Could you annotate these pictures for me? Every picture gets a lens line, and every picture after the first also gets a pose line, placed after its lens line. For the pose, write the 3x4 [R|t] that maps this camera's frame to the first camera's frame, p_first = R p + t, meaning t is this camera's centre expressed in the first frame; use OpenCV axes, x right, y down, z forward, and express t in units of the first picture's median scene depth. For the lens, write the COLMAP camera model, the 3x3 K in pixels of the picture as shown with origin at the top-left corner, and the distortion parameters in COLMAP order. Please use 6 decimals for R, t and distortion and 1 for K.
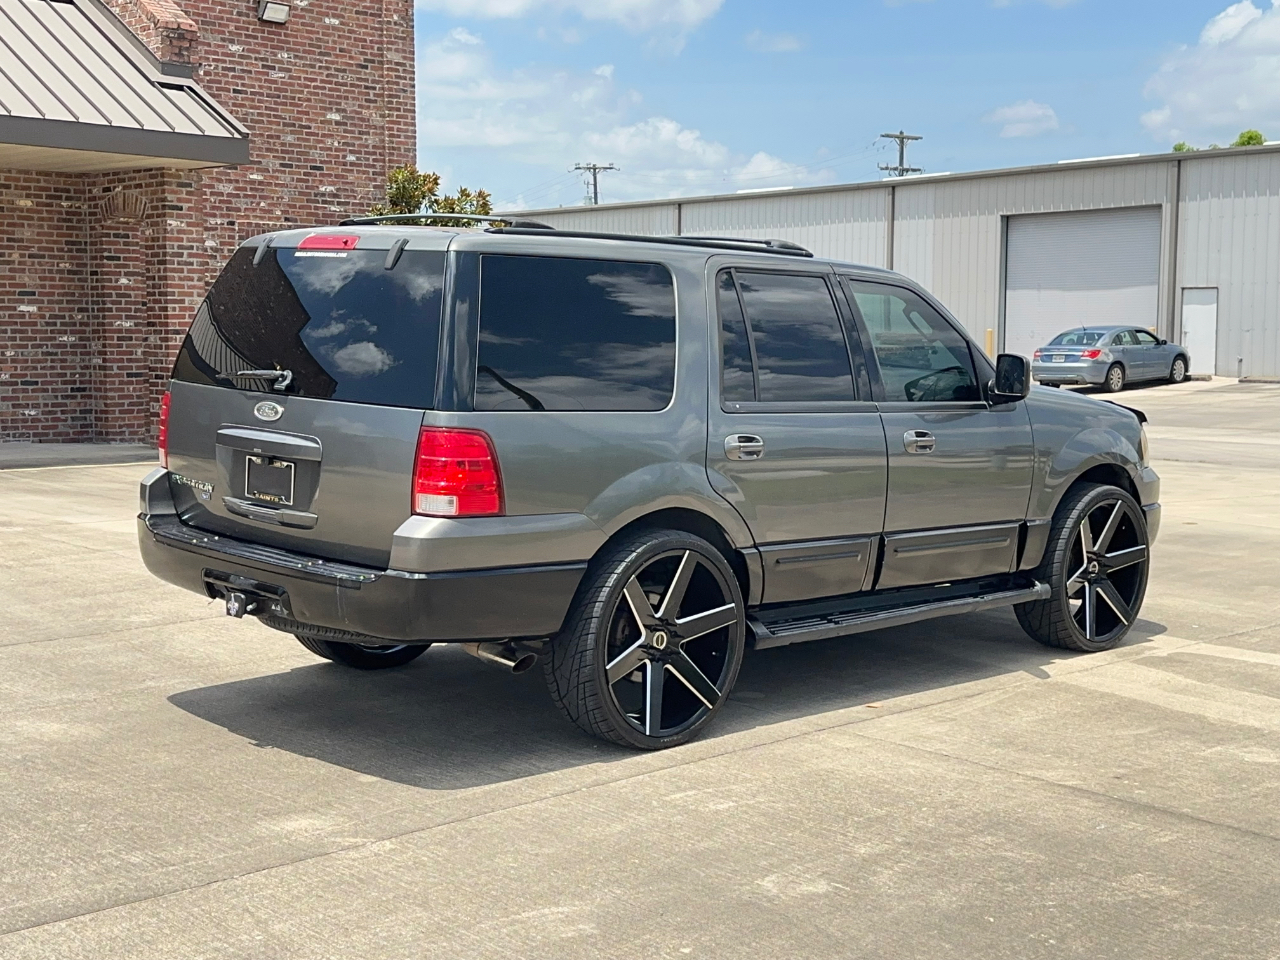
lens RADIAL K [[1766.3, 0, 621.1], [0, 1766.3, 481.3], [0, 0, 1]] dist [0.221441, -0.507899]
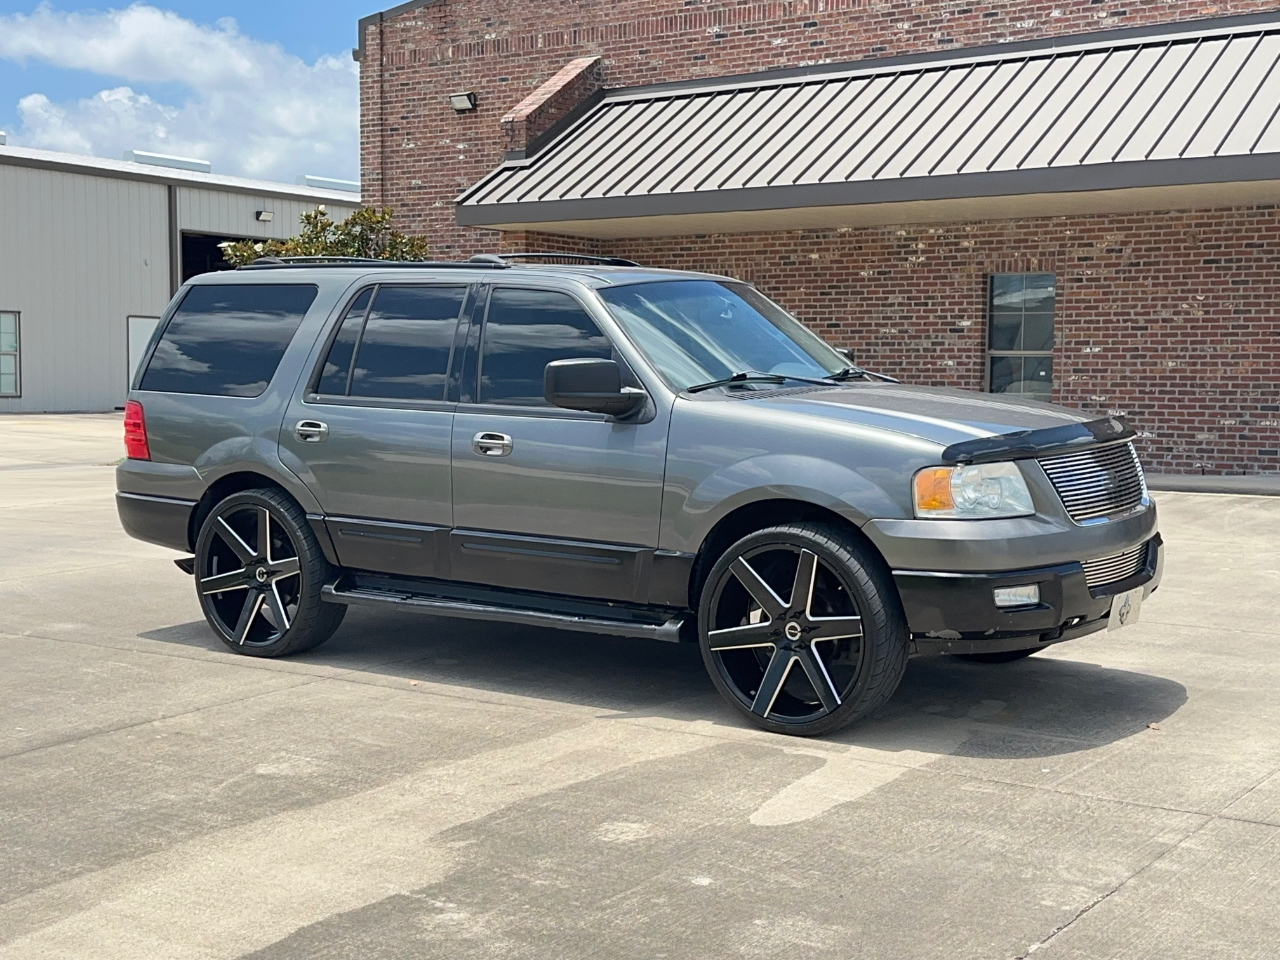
lens RADIAL K [[1763.0, 0, 640.0], [0, 1763.0, 480.0], [0, 0, 1]] dist [0.195301, -0.393904]
pose [[0.159446, 0.059024, -0.985441, 0.470224], [-0.091866, 0.994767, 0.044719, -0.021896], [0.982923, 0.083399, 0.164034, 0.367480]]
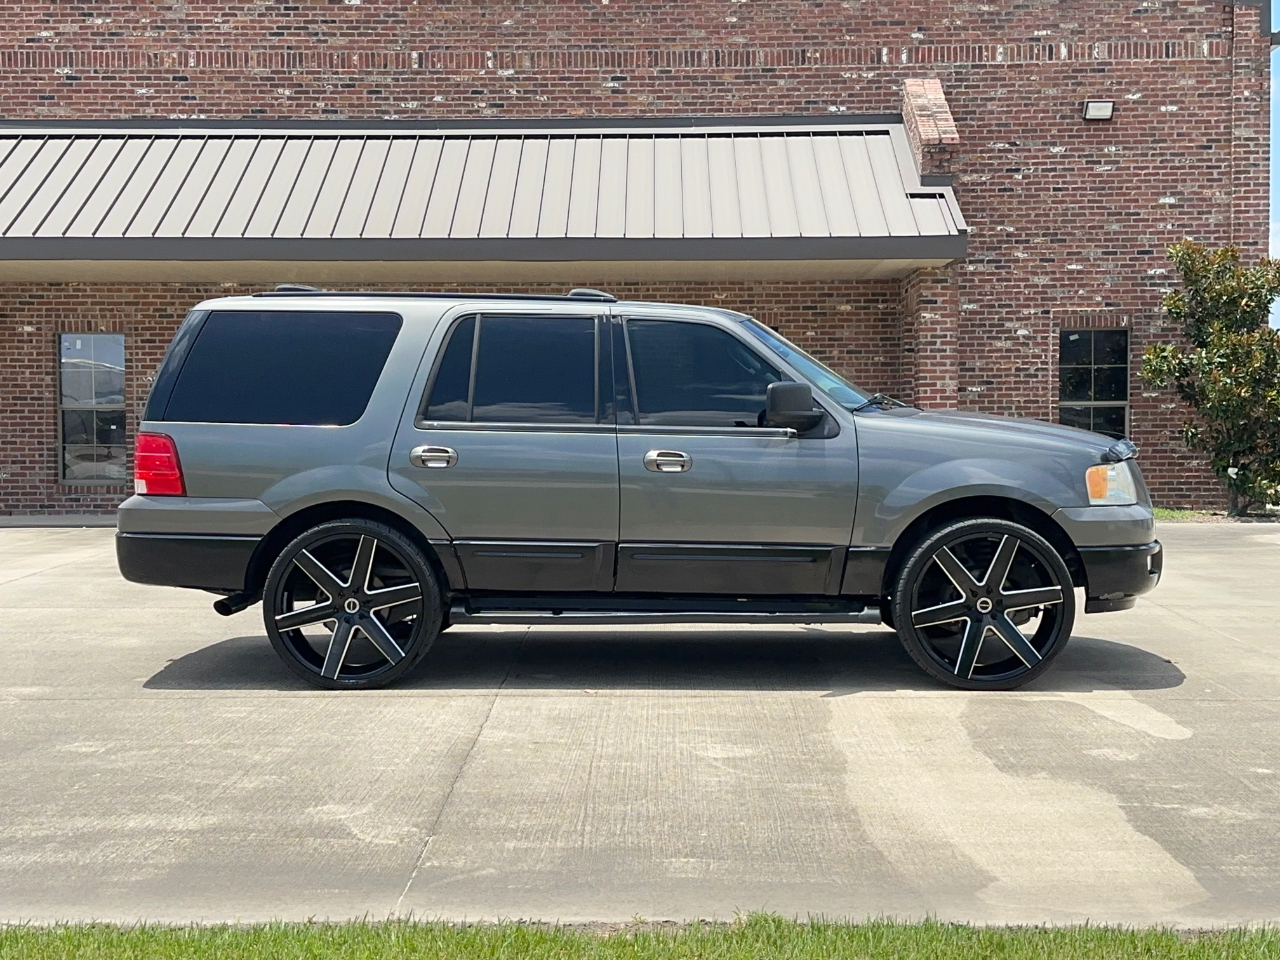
lens RADIAL K [[1766.3, 0, 621.1], [0, 1766.3, 481.3], [0, 0, 1]] dist [0.221441, -0.507899]
pose [[0.693382, 0.007639, -0.720530, 0.375706], [-0.054831, 0.997604, -0.042188, 0.015229], [0.718481, 0.068760, 0.692139, 0.087282]]
